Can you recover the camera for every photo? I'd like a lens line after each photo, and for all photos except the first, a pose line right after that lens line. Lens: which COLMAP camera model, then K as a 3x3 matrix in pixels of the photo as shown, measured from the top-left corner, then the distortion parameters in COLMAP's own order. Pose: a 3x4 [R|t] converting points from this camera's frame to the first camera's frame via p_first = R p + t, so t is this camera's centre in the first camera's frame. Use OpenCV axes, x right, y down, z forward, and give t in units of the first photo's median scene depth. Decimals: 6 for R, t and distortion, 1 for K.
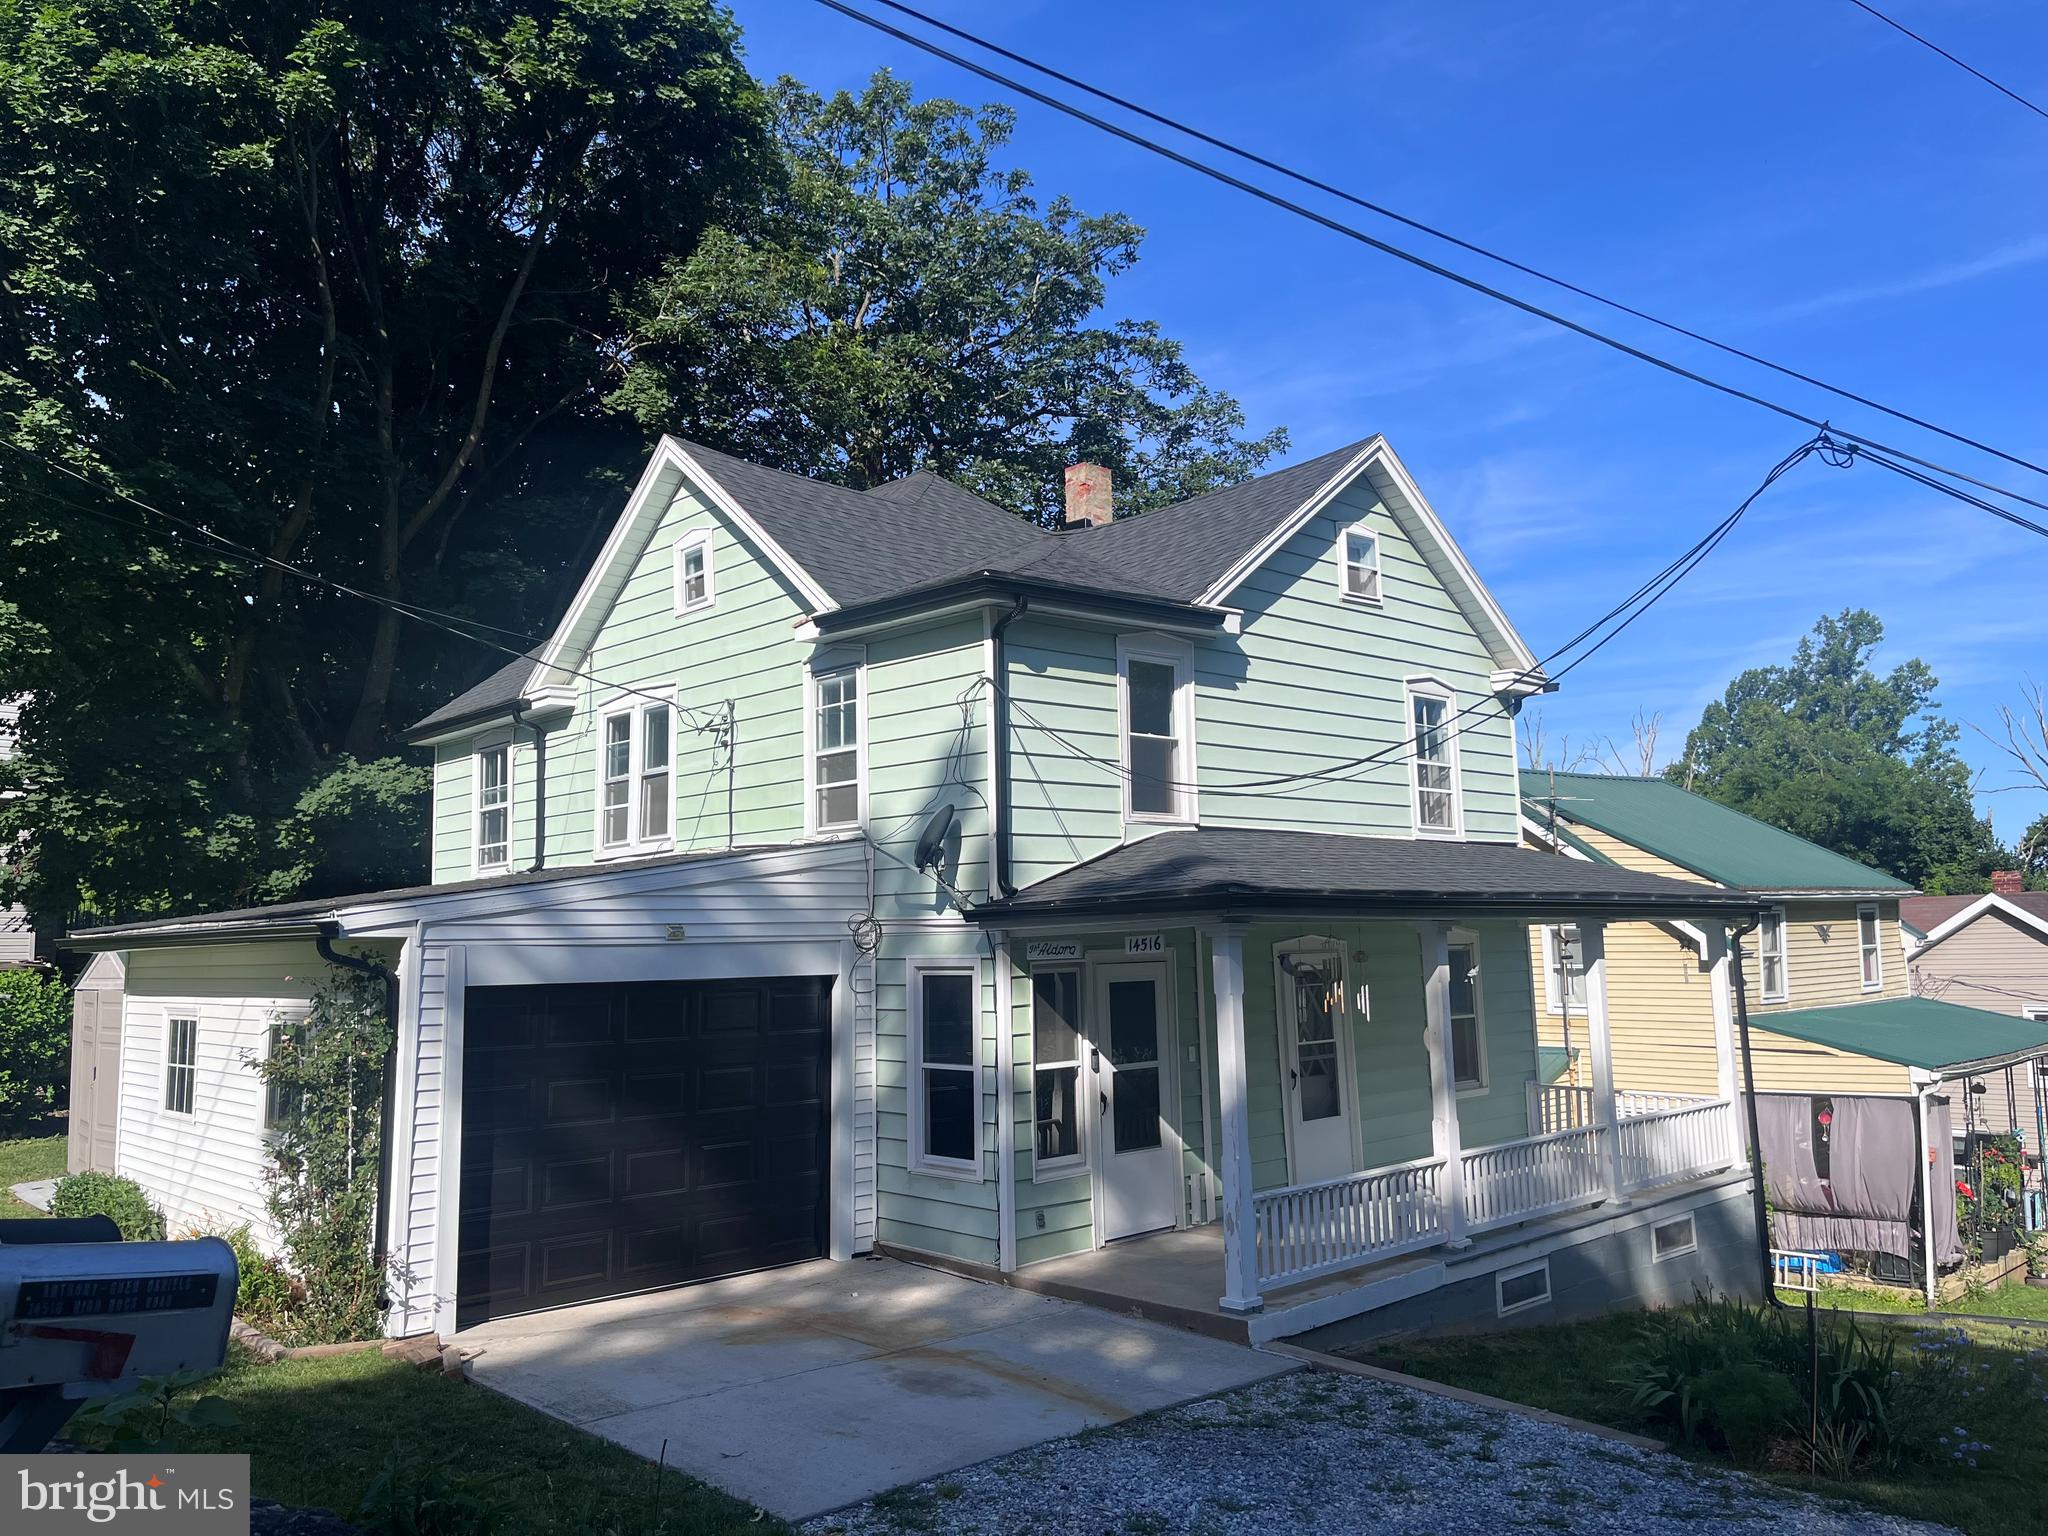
lens RADIAL K [[1585.2, 0, 1024.0], [0, 1585.2, 768.0], [0, 0, 1]] dist [0.080405, -0.113367]
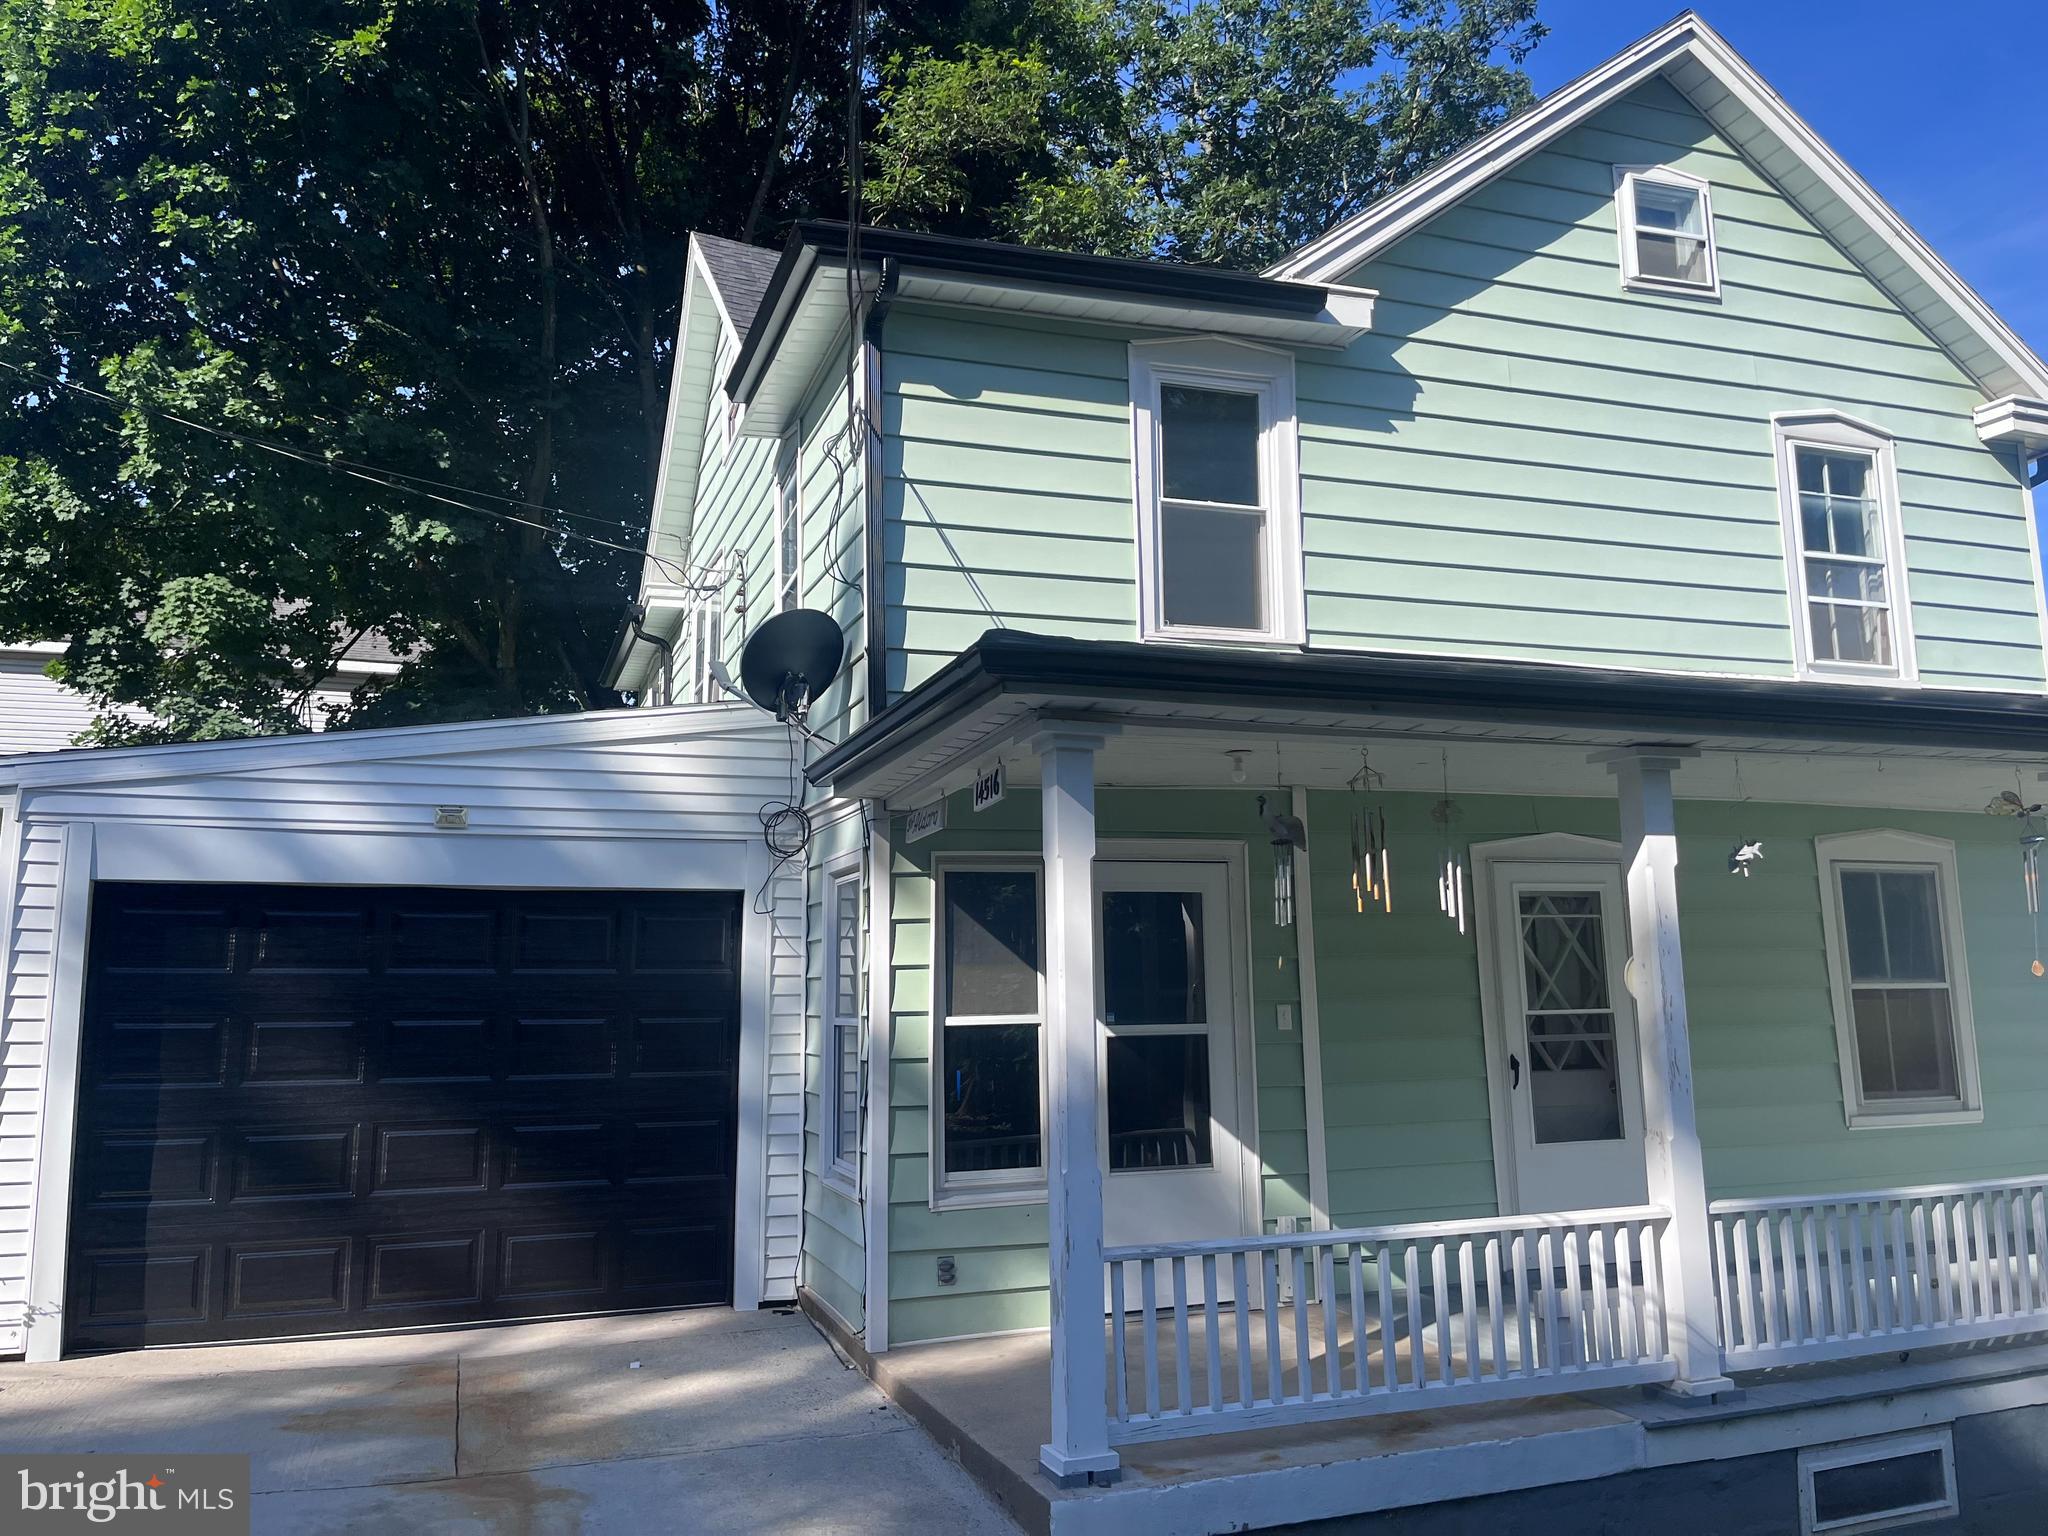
lens RADIAL K [[1585.2, 0, 1024.0], [0, 1585.2, 768.0], [0, 0, 1]] dist [0.080405, -0.113367]
pose [[0.915343, -0.047488, -0.399865, 0.270988], [0.037913, 0.998774, -0.031826, 0.105003], [0.400886, 0.013971, 0.916021, 0.422650]]
